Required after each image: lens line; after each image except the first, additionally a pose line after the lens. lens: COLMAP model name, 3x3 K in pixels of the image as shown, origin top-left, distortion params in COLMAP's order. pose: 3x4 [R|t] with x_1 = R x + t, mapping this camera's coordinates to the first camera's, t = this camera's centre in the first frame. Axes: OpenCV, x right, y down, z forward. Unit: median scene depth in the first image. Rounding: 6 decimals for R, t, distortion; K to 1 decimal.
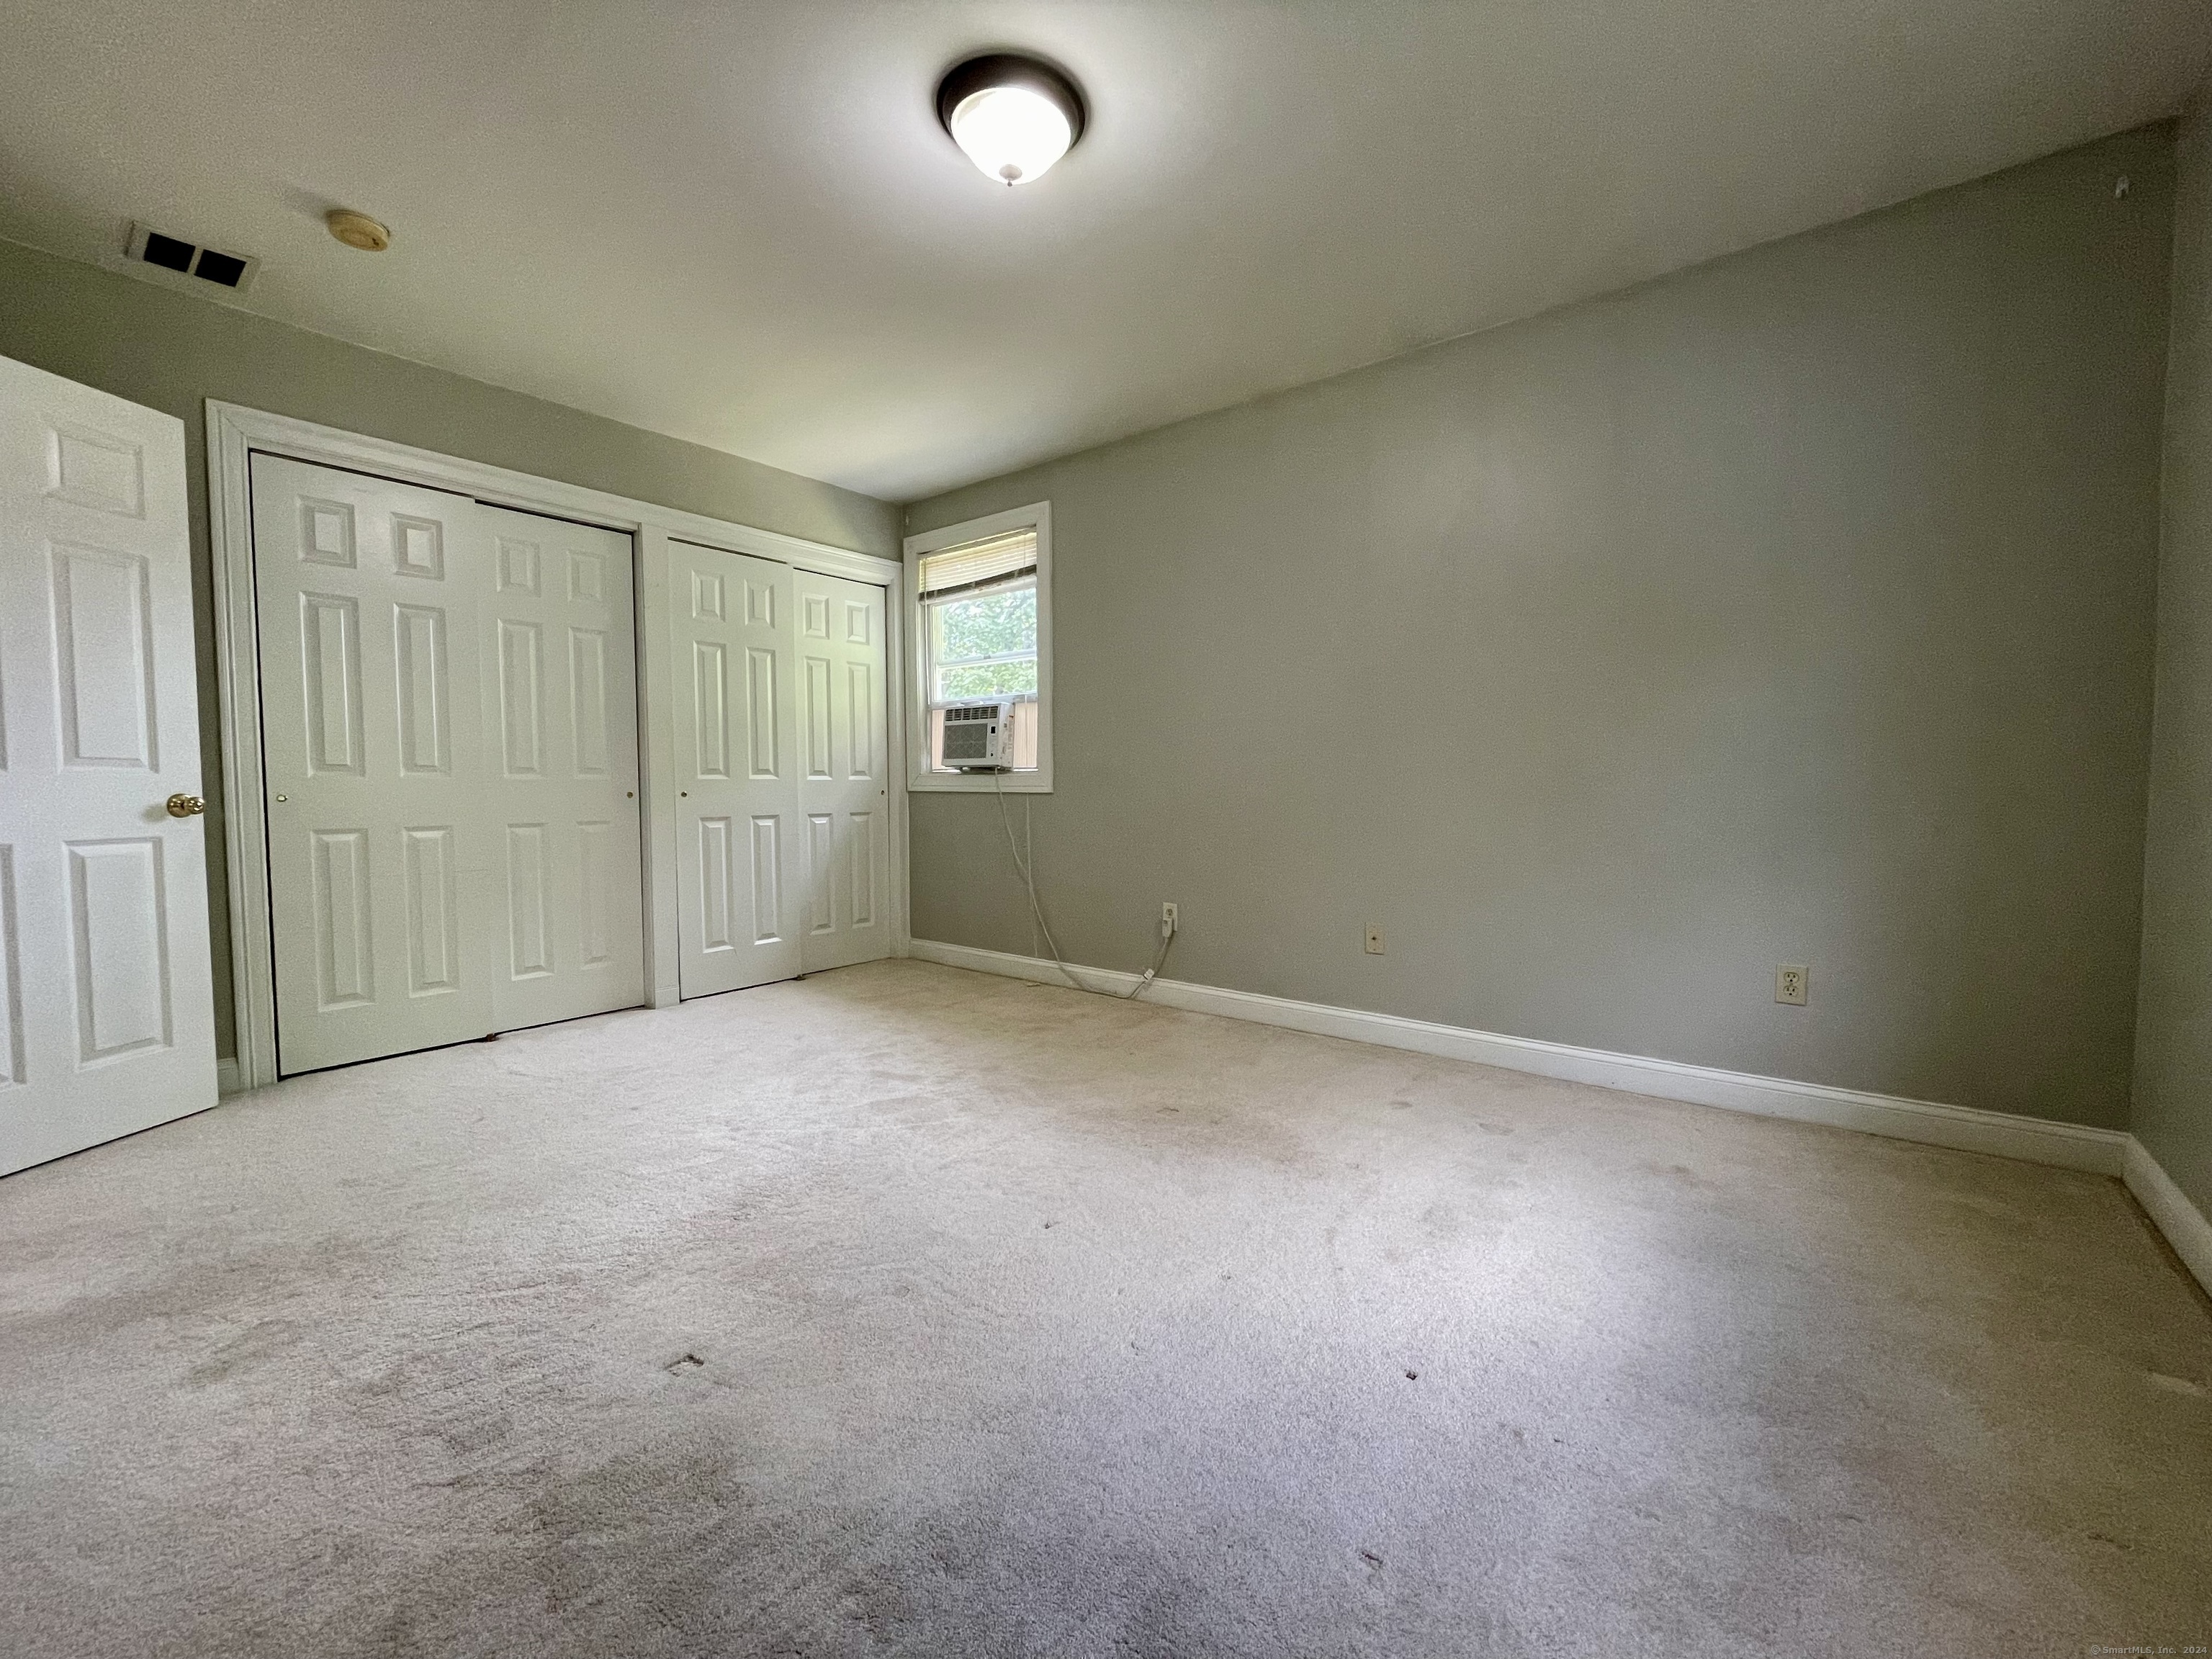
lens RADIAL K [[893.3, 0, 1107.2], [0, 893.3, 829.9], [0, 0, 1]] dist [-0.002289, -0.000290]
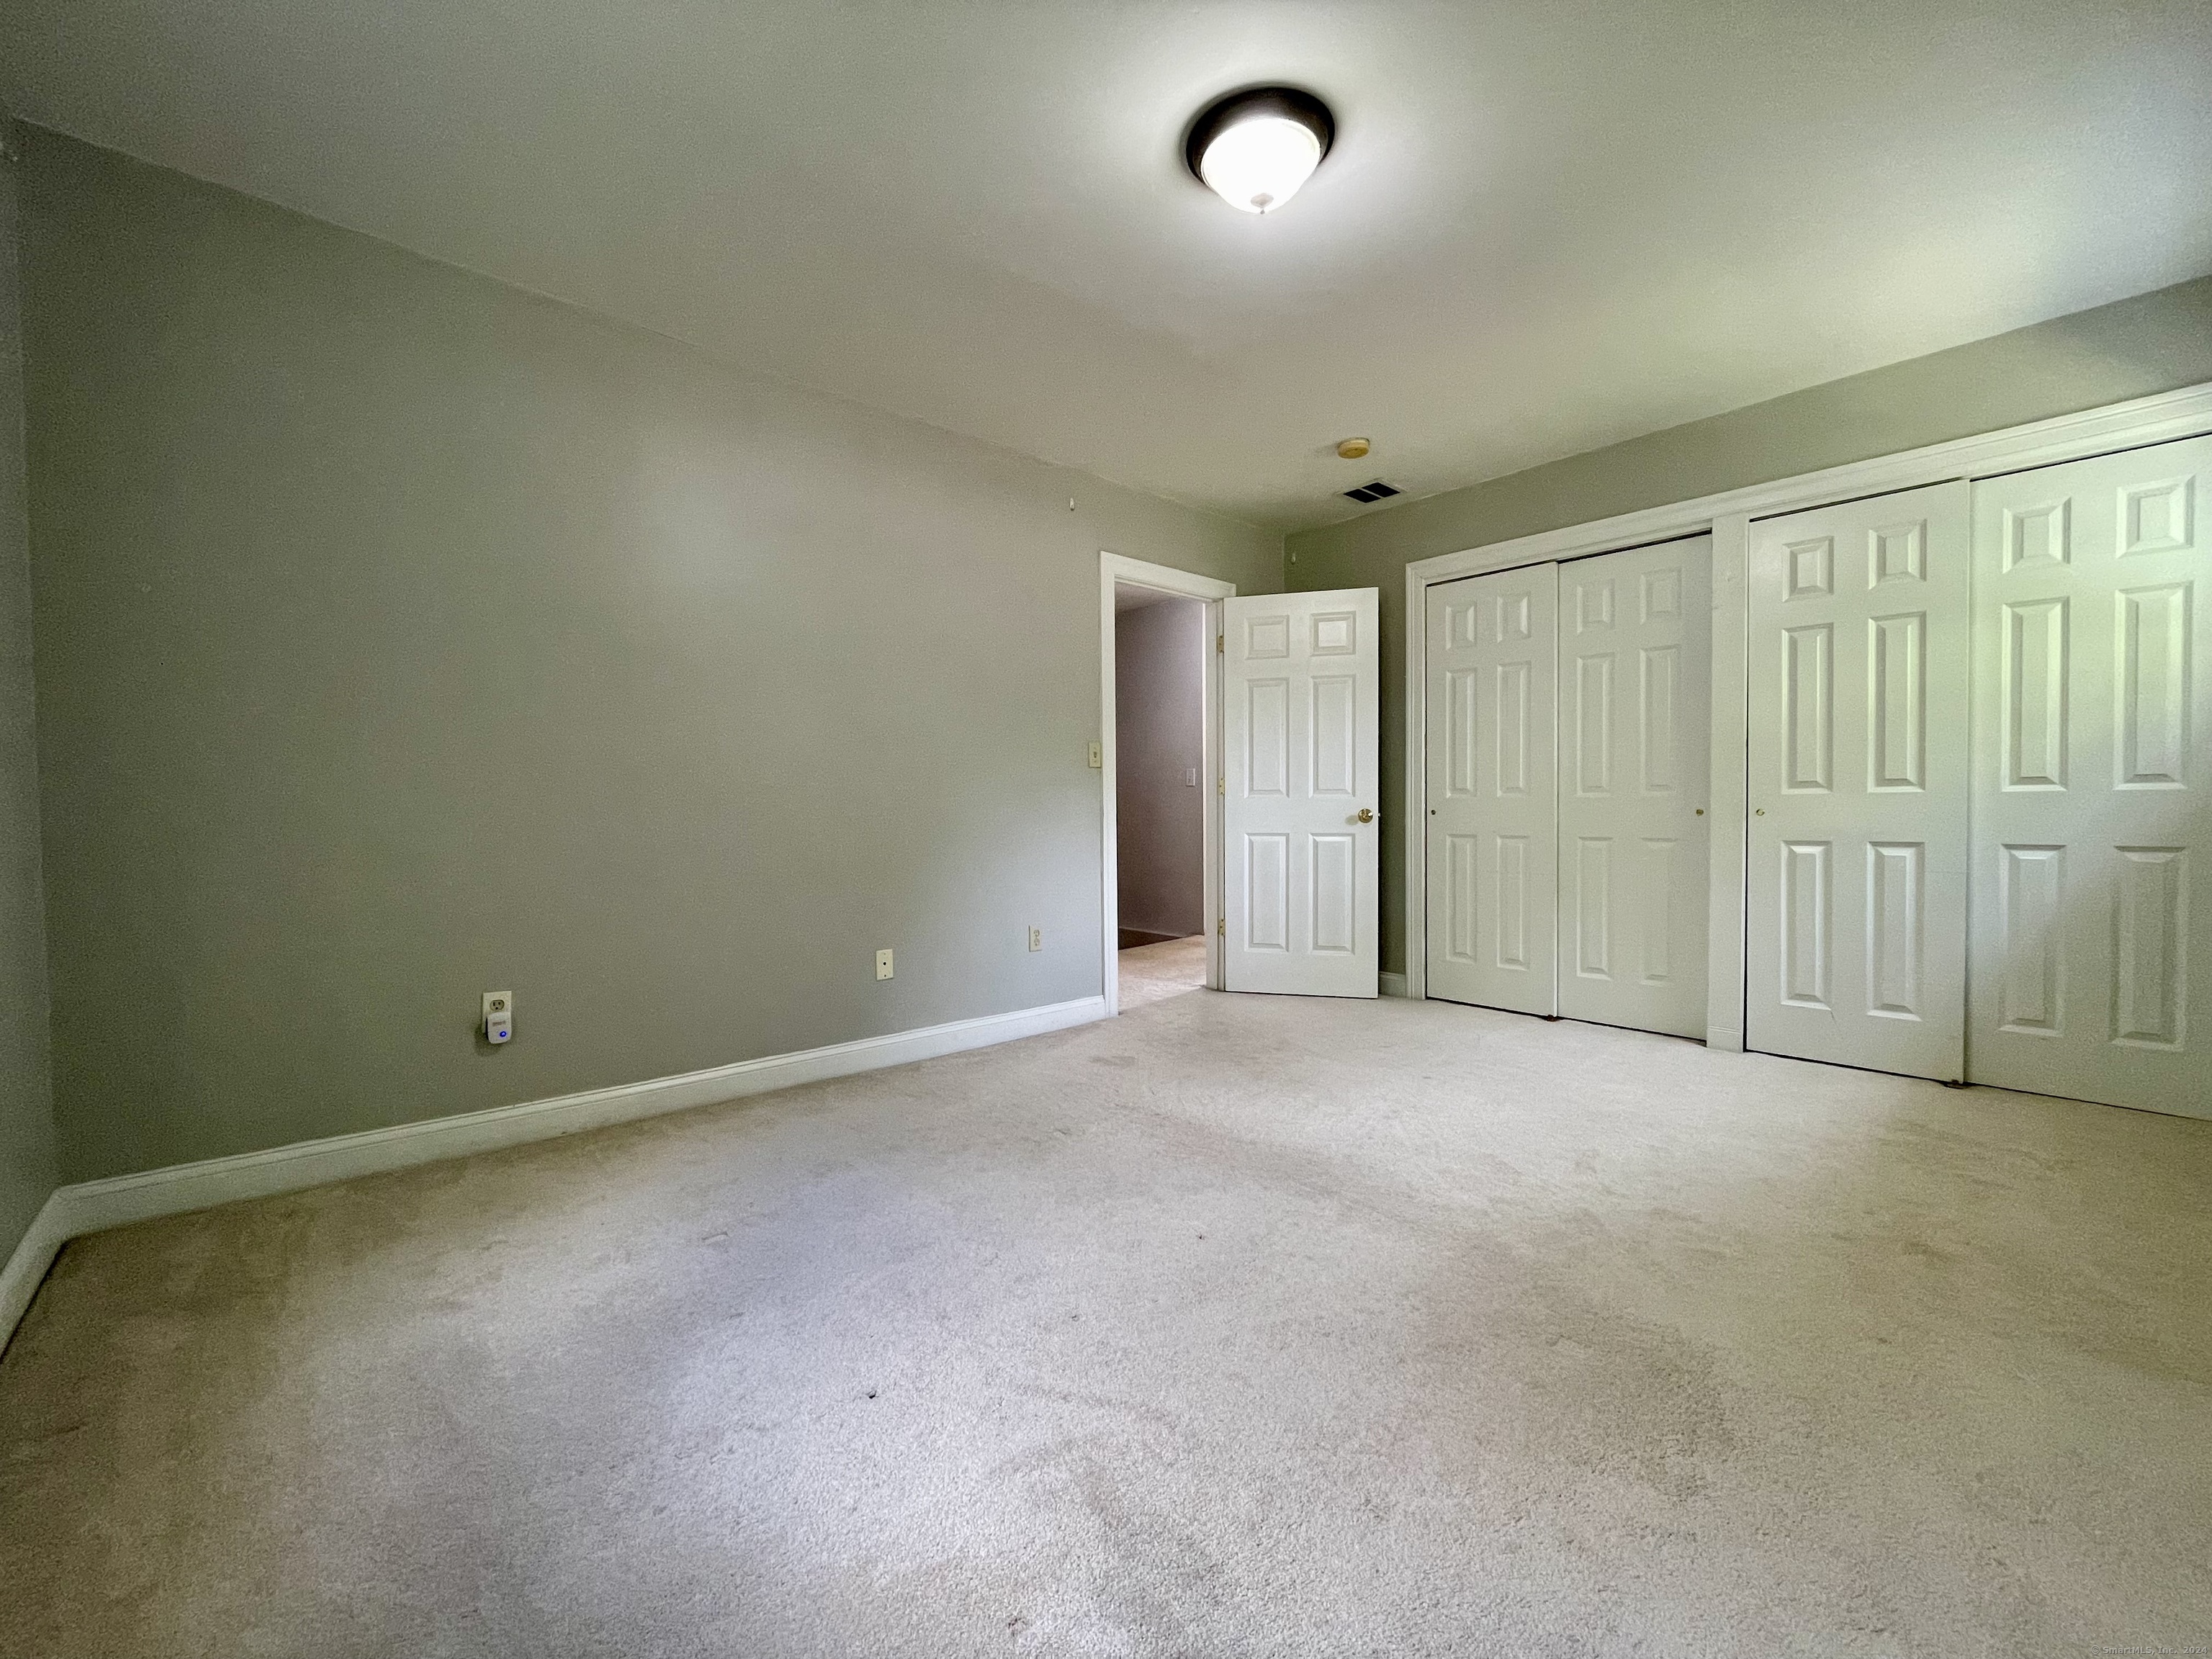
lens RADIAL K [[893.3, 0, 1107.2], [0, 893.3, 829.9], [0, 0, 1]] dist [-0.002289, -0.000290]
pose [[-0.168593, 0.030460, -0.985215, 0.614159], [-0.041727, 0.998406, 0.038008, -0.037644], [0.984802, 0.047518, -0.167054, 0.676638]]
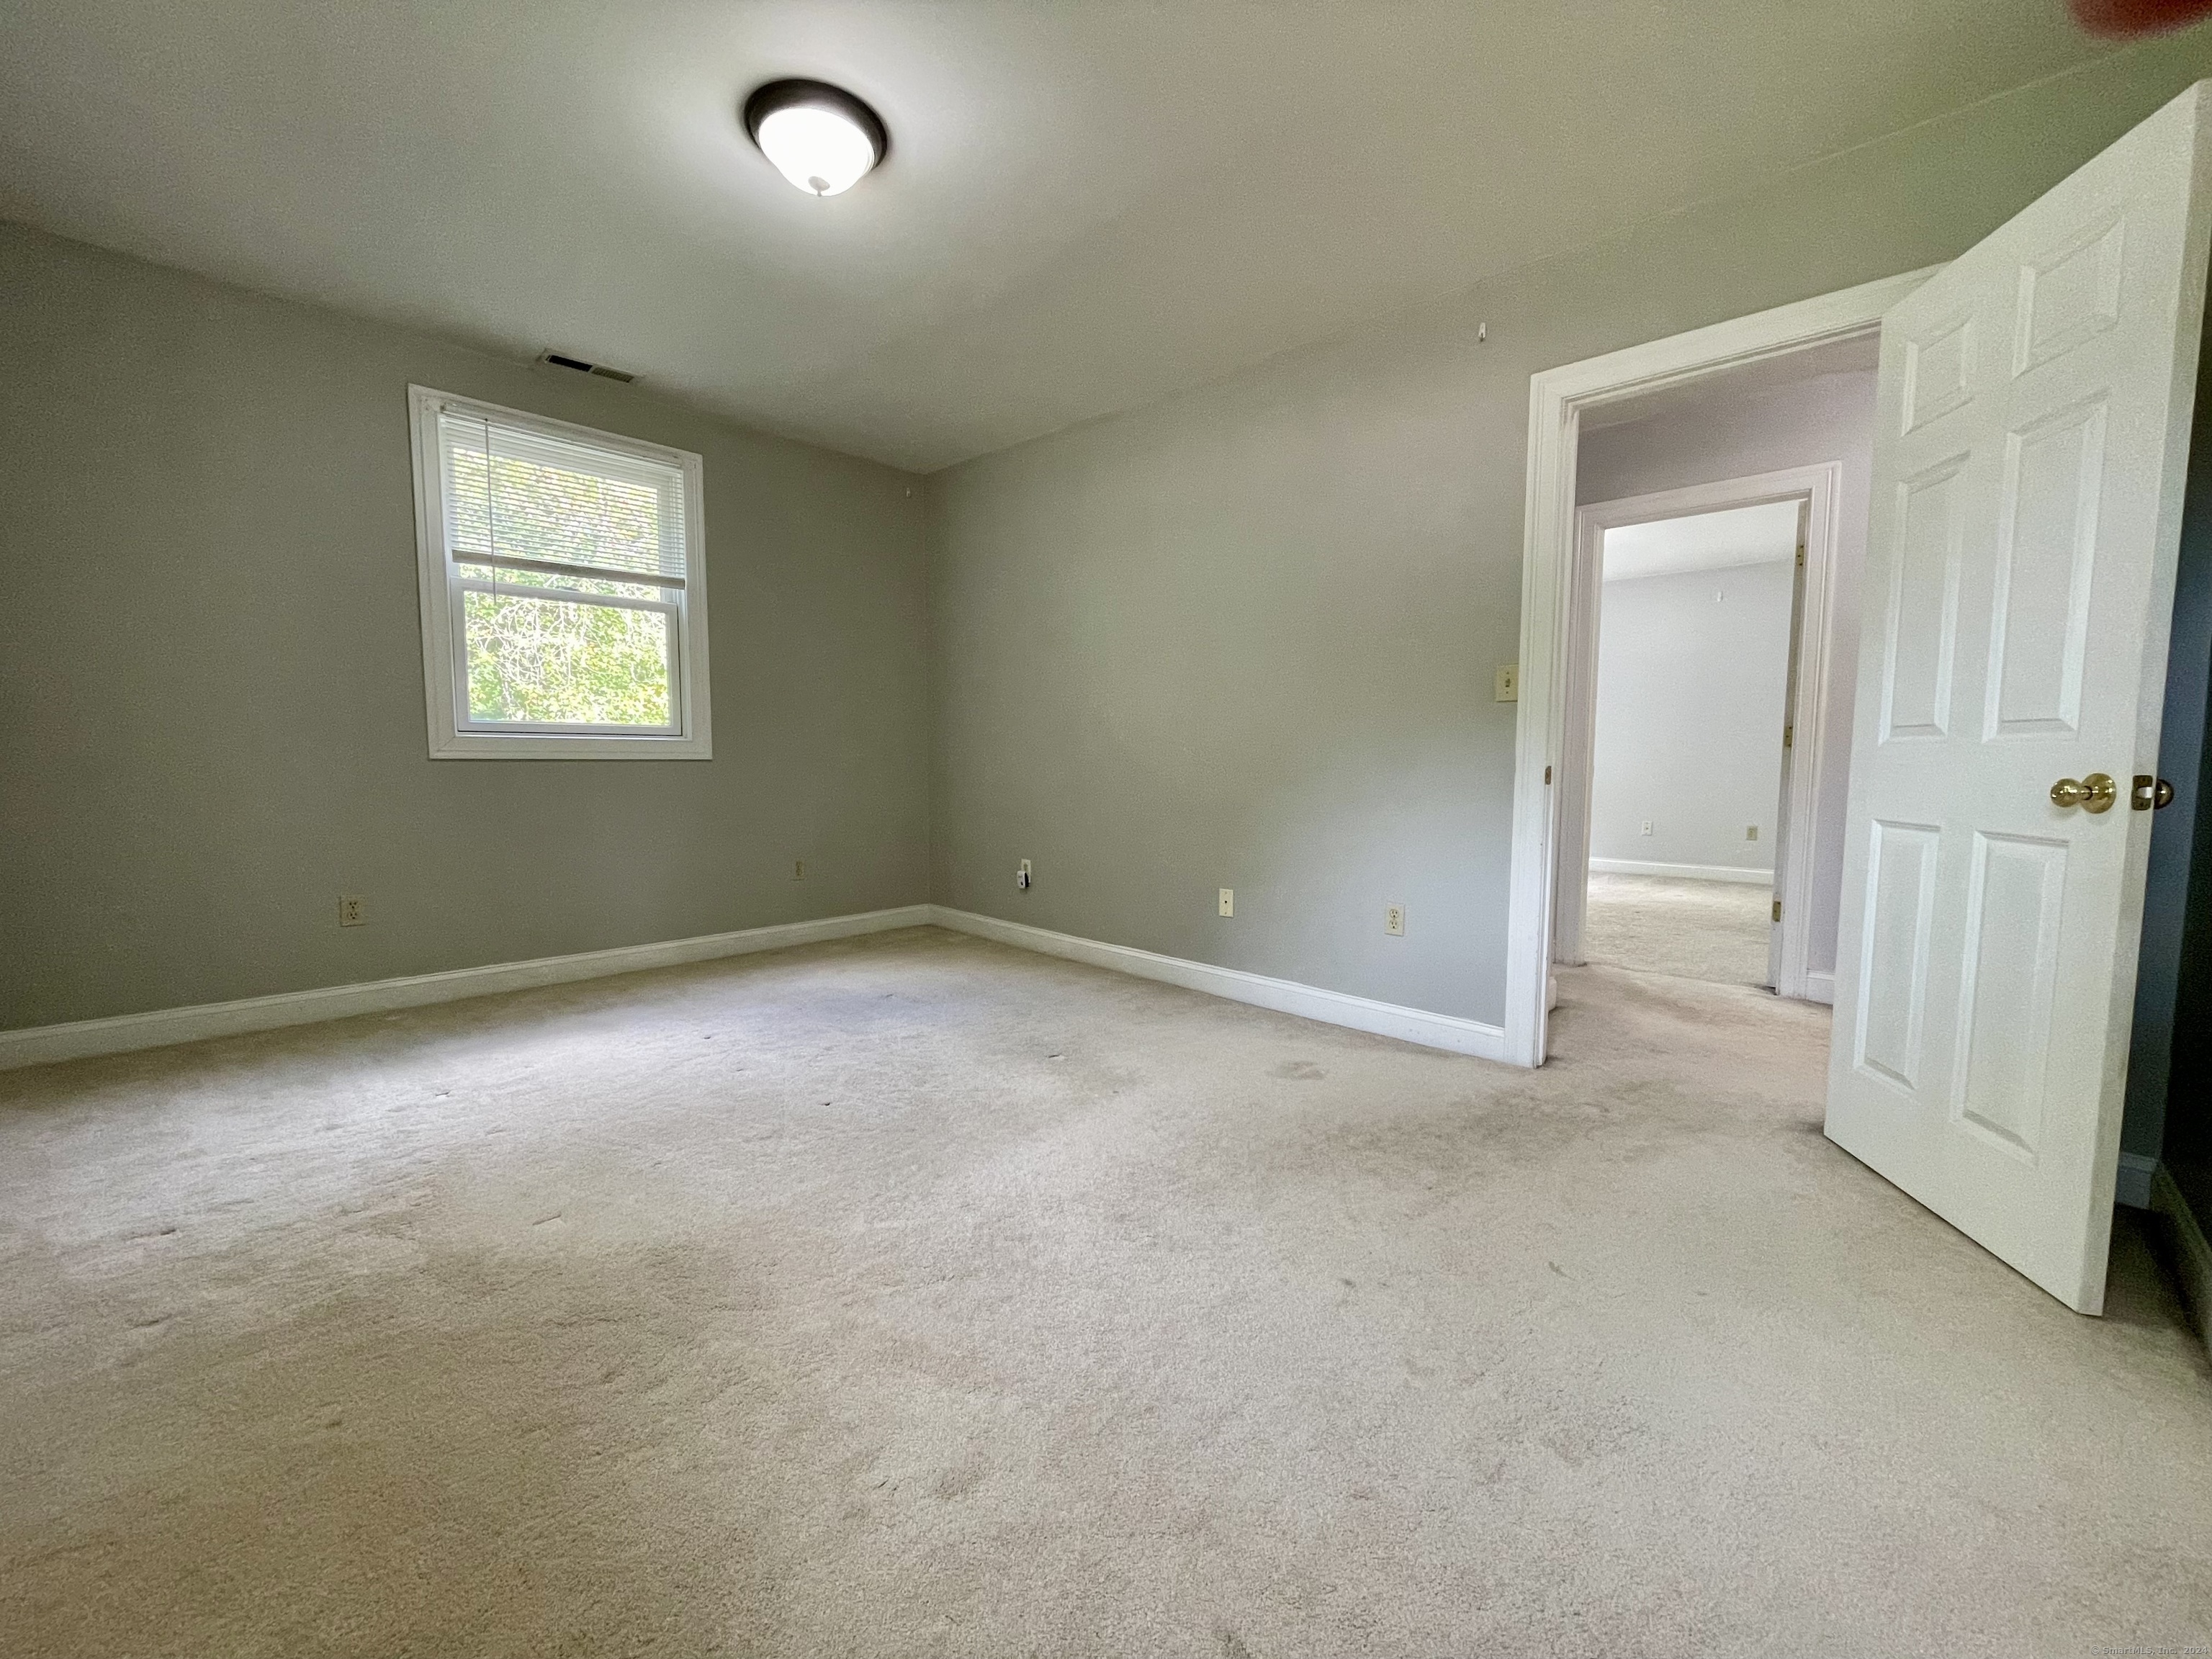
lens RADIAL K [[886.6, 0, 1110.6], [0, 886.6, 834.6], [0, 0, 1]] dist [-0.002233, -0.000206]
pose [[-0.996077, -0.013739, 0.087415, -0.367101], [-0.001981, 0.991087, 0.133199, -0.064535], [-0.088466, 0.132503, -0.987227, 1.390920]]
